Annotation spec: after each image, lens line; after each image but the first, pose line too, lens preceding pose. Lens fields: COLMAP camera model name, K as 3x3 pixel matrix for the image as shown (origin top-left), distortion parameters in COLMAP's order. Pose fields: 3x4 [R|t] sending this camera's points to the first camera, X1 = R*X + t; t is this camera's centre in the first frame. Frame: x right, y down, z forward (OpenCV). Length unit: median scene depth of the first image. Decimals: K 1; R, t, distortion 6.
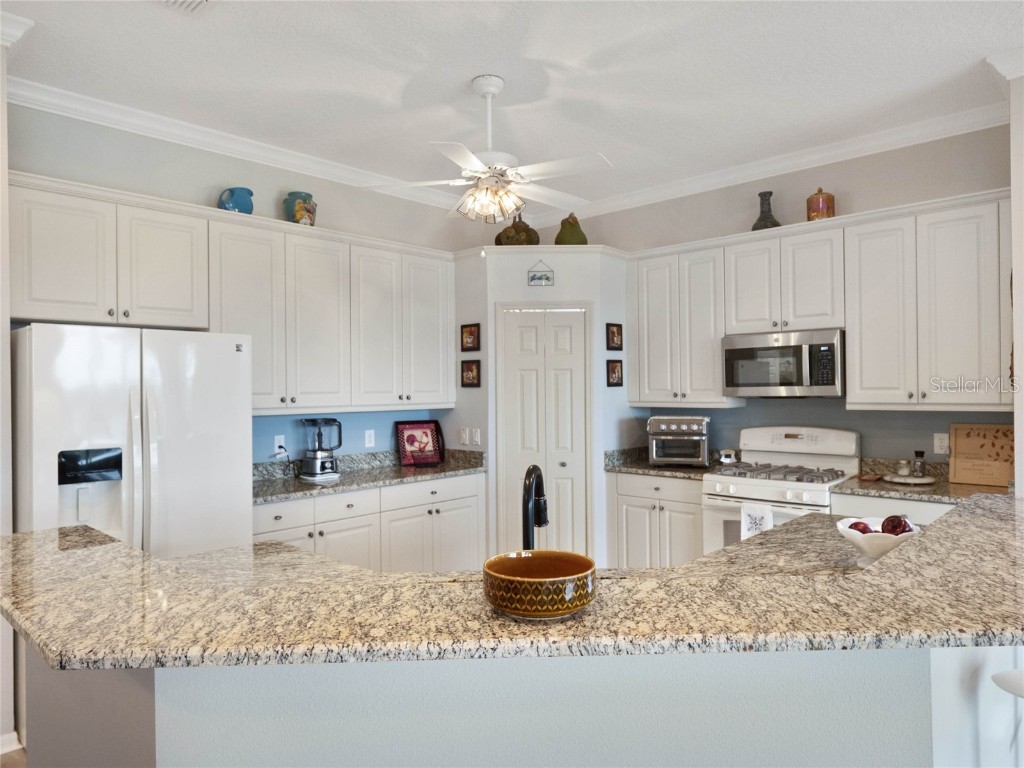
lens RADIAL K [[670.5, 0, 510.9], [0, 670.5, 385.8], [0, 0, 1]] dist [-0.004934, -0.002778]
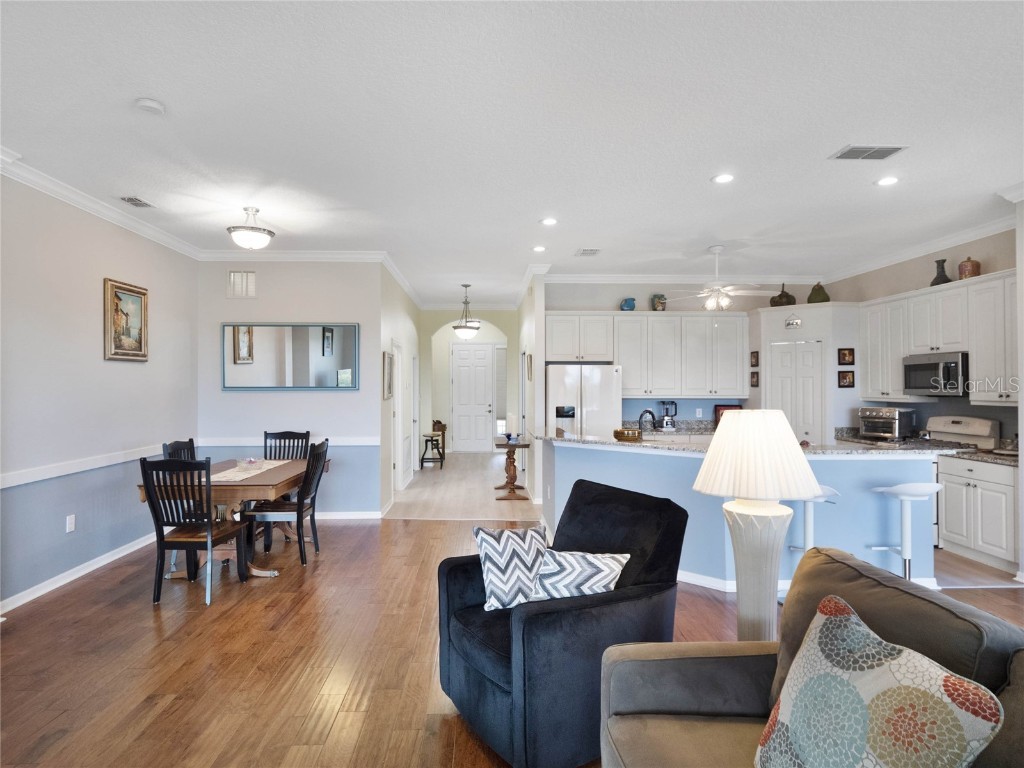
lens RADIAL K [[571.3, 0, 512.0], [0, 571.3, 384.0], [0, 0, 1]] dist [0.002605, -0.000227]
pose [[0.718052, 0.008574, -0.695936, 0.606793], [-0.006904, 0.999963, 0.005196, -0.010343], [0.695955, 0.001074, 0.718085, -0.617824]]
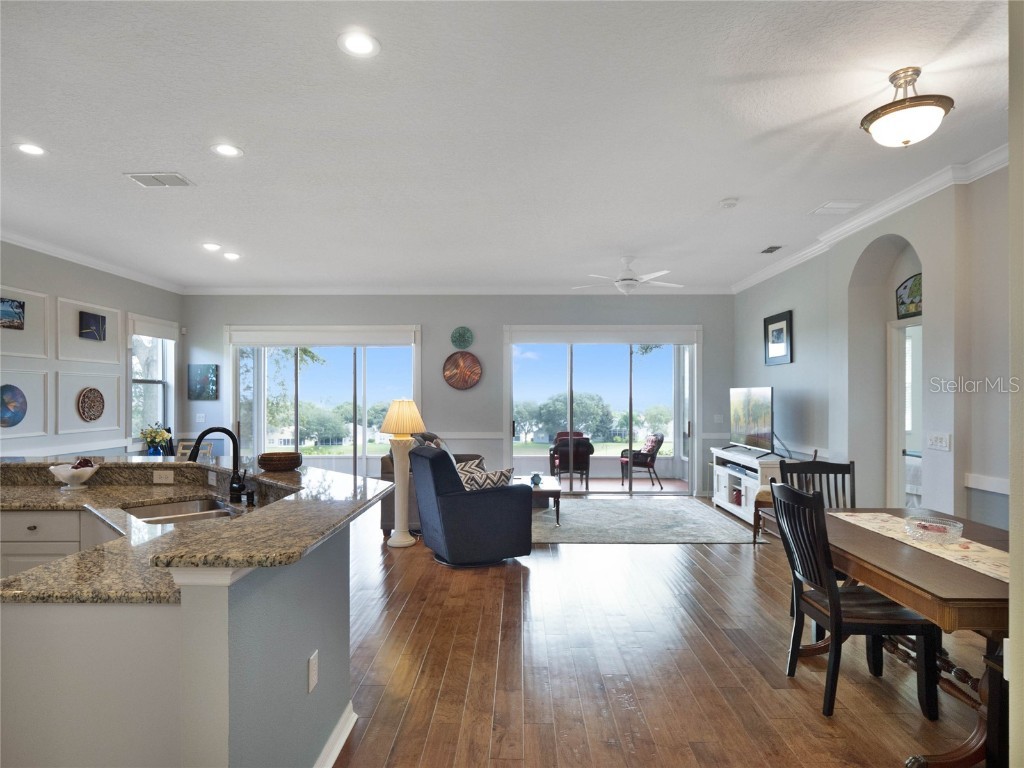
lens RADIAL K [[595.2, 0, 512.0], [0, 595.2, 386.1], [0, 0, 1]] dist [0.004211, -0.000026]
pose [[-0.678601, 0.023096, 0.734144, -0.719388], [0.007328, 0.999669, -0.024675, 0.016904], [-0.734470, -0.011364, -0.678546, 0.600919]]
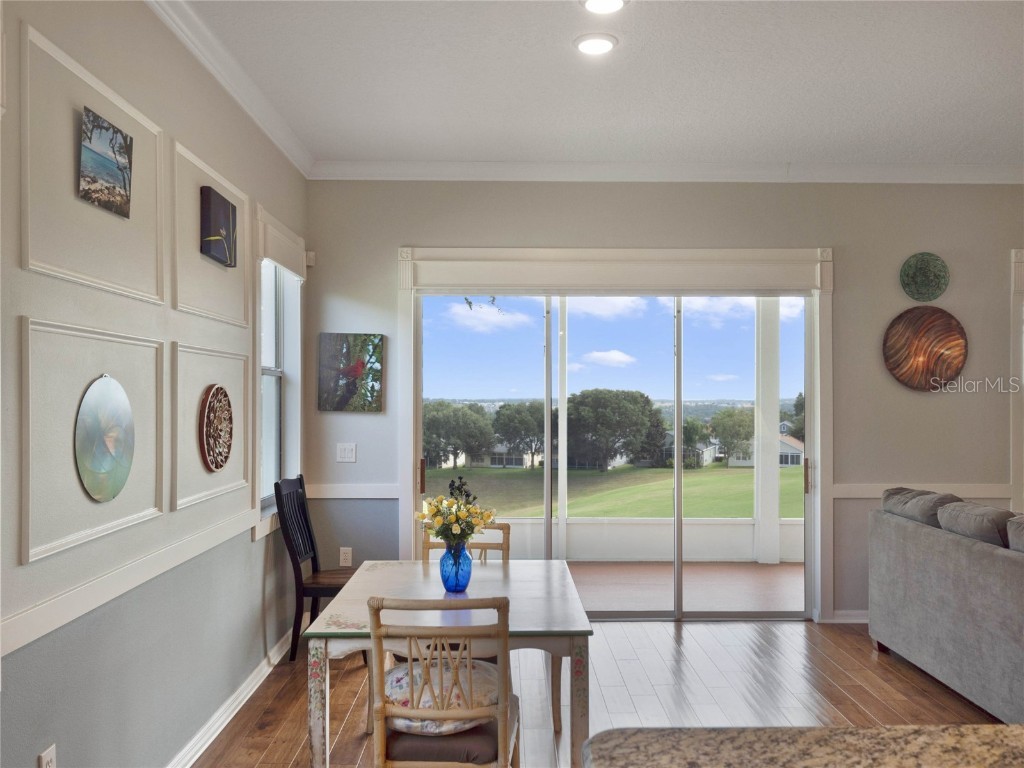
lens RADIAL K [[880.9, 0, 512.0], [0, 880.9, 384.0], [0, 0, 1]] dist [-0.000450, -0.003020]
pose [[-0.699819, 0.021235, 0.714004, 0.307237], [0.007109, 0.999716, -0.022765, -0.004269], [-0.714285, -0.010856, -0.699771, 0.762615]]
